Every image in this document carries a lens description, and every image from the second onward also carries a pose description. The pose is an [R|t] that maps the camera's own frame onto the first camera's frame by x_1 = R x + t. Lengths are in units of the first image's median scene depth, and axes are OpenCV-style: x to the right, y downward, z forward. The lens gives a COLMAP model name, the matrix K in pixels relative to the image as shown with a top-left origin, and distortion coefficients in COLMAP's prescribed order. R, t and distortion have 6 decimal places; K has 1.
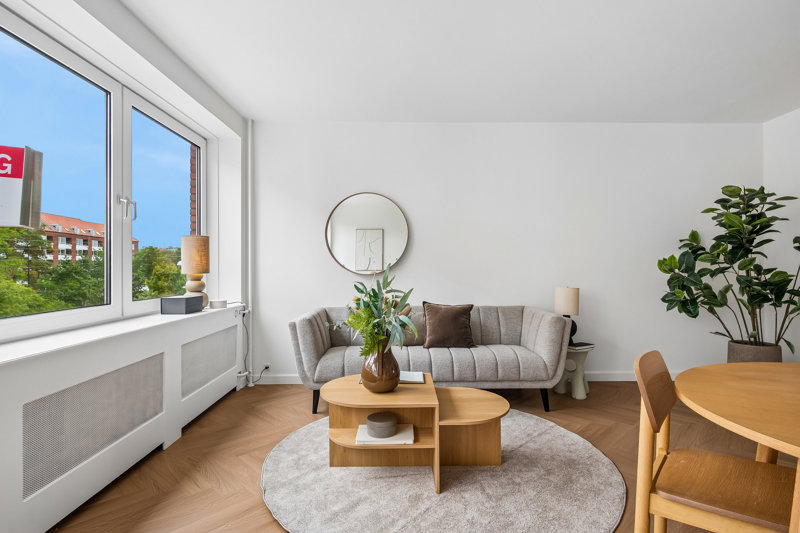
lens RADIAL K [[411.3, 0, 404.3], [0, 411.3, 263.9], [0, 0, 1]] dist [-0.001283, 0.002116]
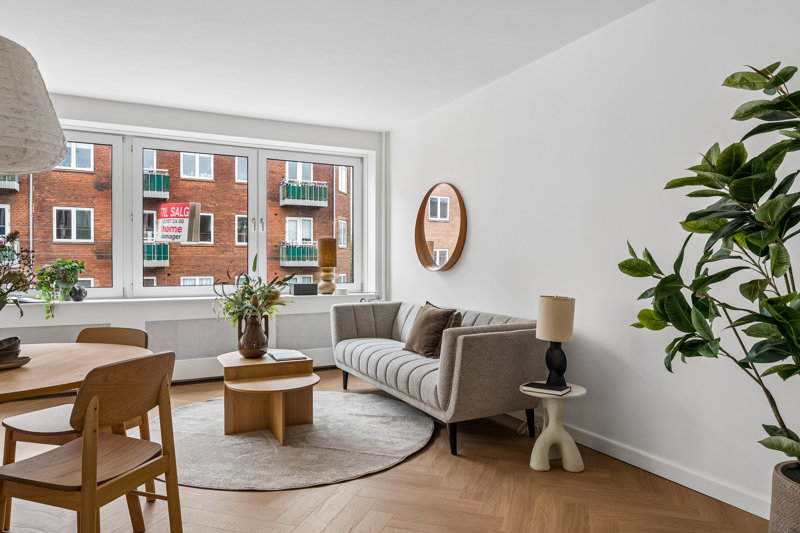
lens RADIAL K [[536.4, 0, 397.5], [0, 536.4, 266.6], [0, 0, 1]] dist [0.010907, -0.000167]
pose [[0.425787, 0.010220, -0.904766, 1.070613], [0.005999, 0.999882, 0.014117, -0.000028], [0.904803, -0.011438, 0.425676, 0.439532]]
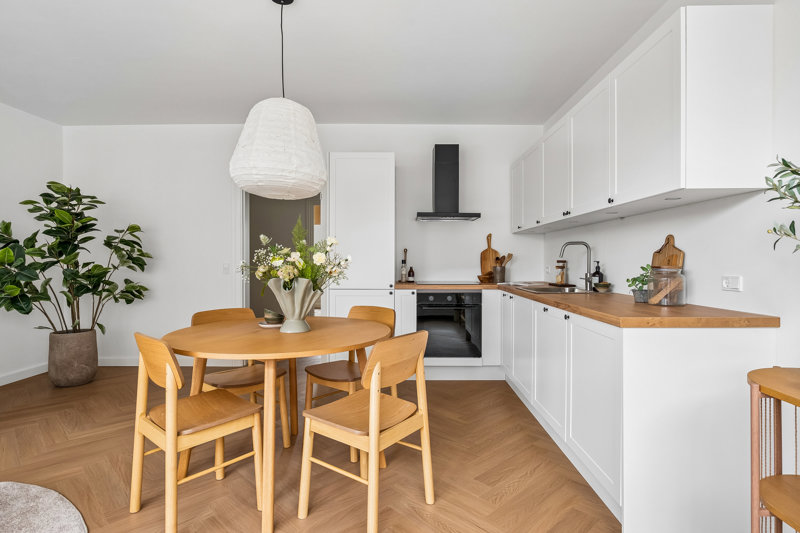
lens RADIAL K [[435.3, 0, 398.1], [0, 435.3, 264.4], [0, 0, 1]] dist [-0.006335, 0.001571]
pose [[0.051519, -0.007324, 0.998645, -0.252171], [-0.006386, 0.999950, 0.007663, 0.002148], [-0.998652, -0.006772, 0.051470, 0.088261]]
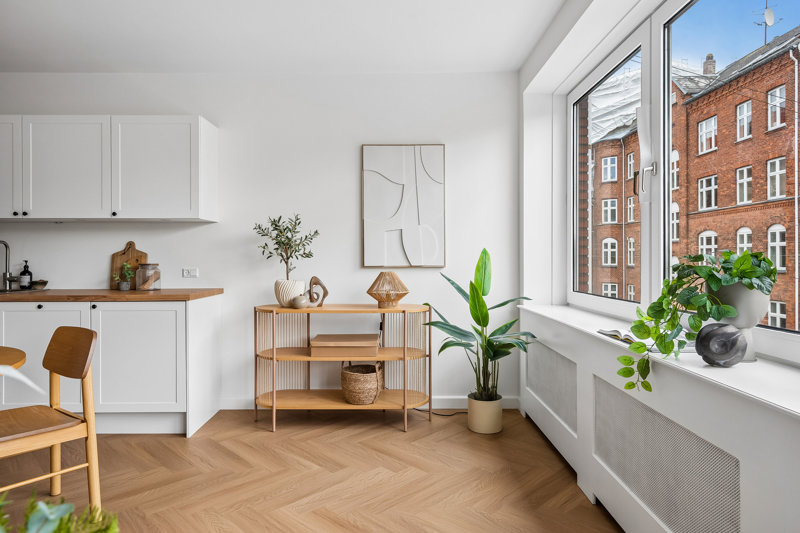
lens RADIAL K [[490.2, 0, 402.5], [0, 490.2, 257.2], [0, 0, 1]] dist [0.003632, -0.001592]
pose [[-0.999748, 0.001892, 0.022387, -0.173328], [0.001664, 0.999946, -0.010218, 0.004714], [-0.022405, -0.010178, -0.999697, 0.726431]]
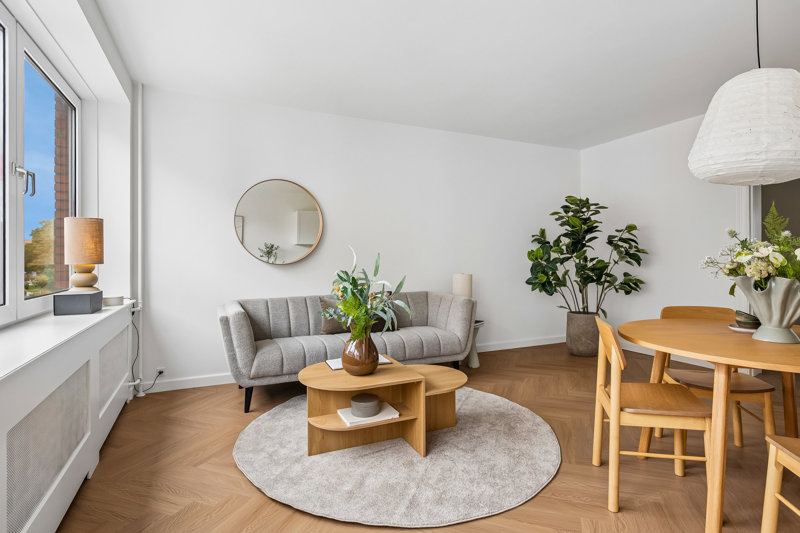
lens RADIAL K [[411.3, 0, 408.3], [0, 411.3, 255.4], [0, 0, 1]] dist [-0.001283, 0.002116]
pose [[0.912522, 0.001756, 0.409024, -0.240655], [-0.003074, 0.999992, 0.002566, 0.001481], [-0.409016, -0.003599, 0.912520, -0.005725]]
